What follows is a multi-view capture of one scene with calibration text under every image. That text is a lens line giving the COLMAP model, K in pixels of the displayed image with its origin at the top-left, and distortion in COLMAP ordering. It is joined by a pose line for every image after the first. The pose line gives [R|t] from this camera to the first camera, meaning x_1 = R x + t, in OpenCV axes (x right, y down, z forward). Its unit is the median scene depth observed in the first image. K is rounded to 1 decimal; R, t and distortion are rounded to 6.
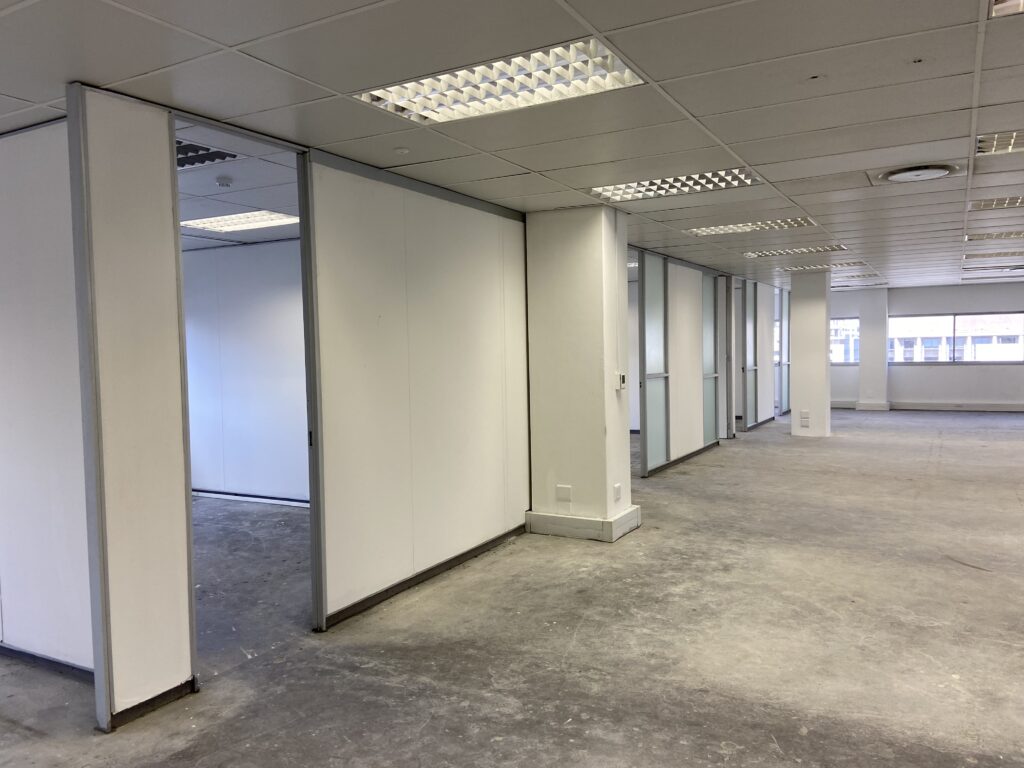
lens RADIAL K [[769.7, 0, 513.7], [0, 769.7, 381.8], [0, 0, 1]] dist [0.119674, -0.147300]
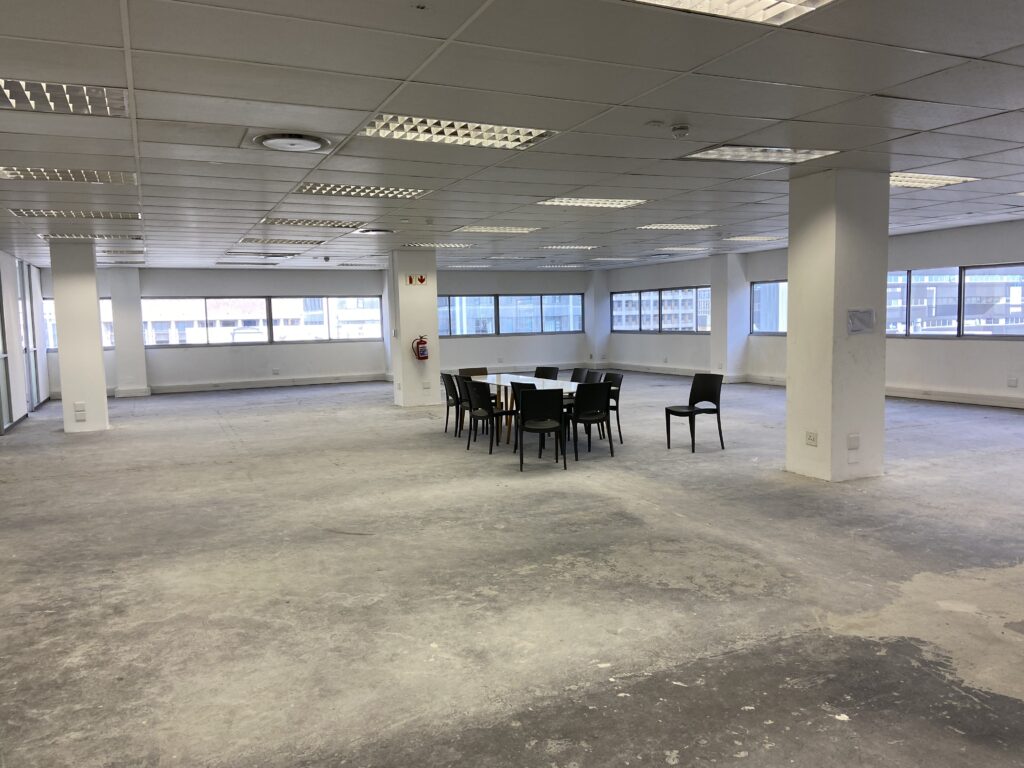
lens RADIAL K [[769.7, 0, 514.2], [0, 769.7, 385.5], [0, 0, 1]] dist [0.119674, -0.147300]
pose [[0.588009, -0.067451, 0.806037, -0.108503], [0.048373, 0.997666, 0.048198, -0.002154], [-0.807406, 0.010650, 0.589900, 0.211339]]
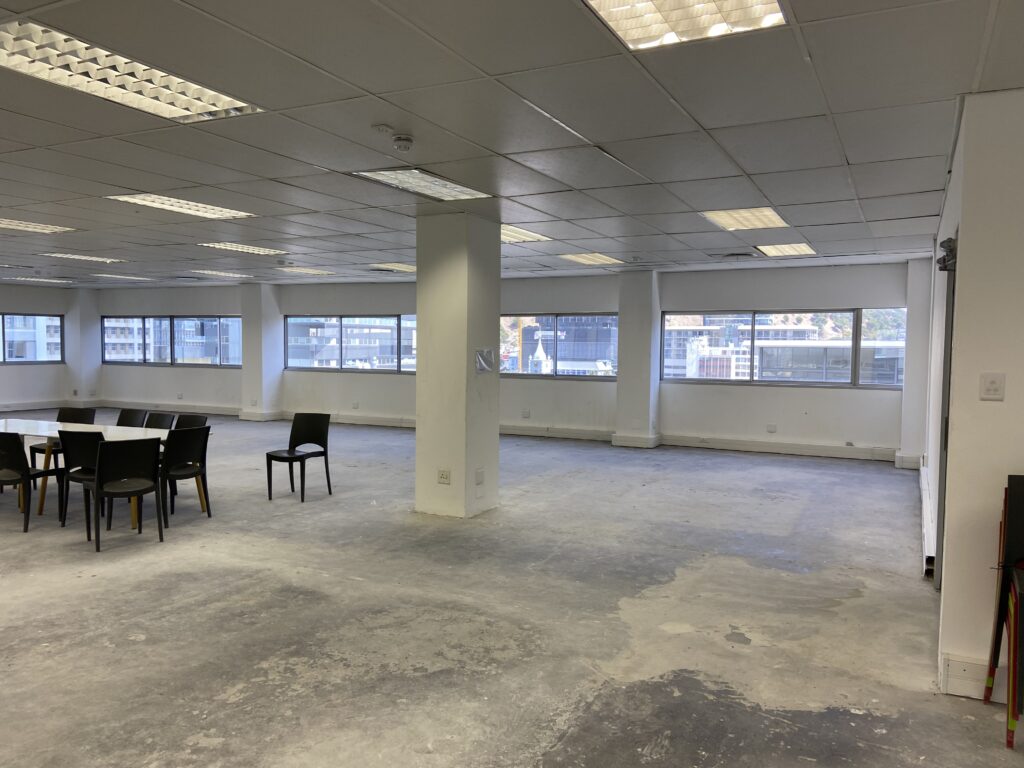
lens RADIAL K [[769.7, 0, 517.8], [0, 769.7, 386.1], [0, 0, 1]] dist [0.119674, -0.147300]
pose [[-0.042768, -0.033362, 0.998528, -0.057582], [0.035022, 0.998778, 0.034870, -0.017480], [-0.998471, 0.036462, -0.041548, 0.493889]]
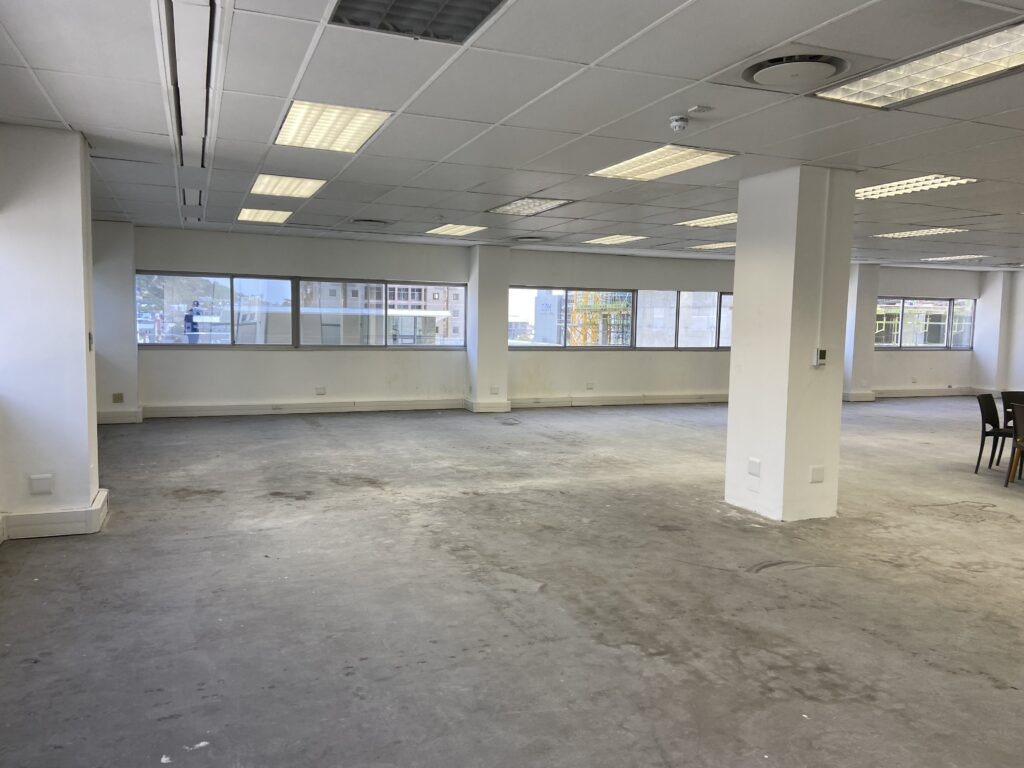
lens RADIAL K [[769.7, 0, 508.9], [0, 769.7, 383.1], [0, 0, 1]] dist [0.119674, -0.147300]
pose [[-0.774660, -0.046071, 0.630698, 0.843065], [0.026495, 0.994102, 0.105159, -0.109426], [-0.631823, 0.098172, -0.768870, 2.198347]]
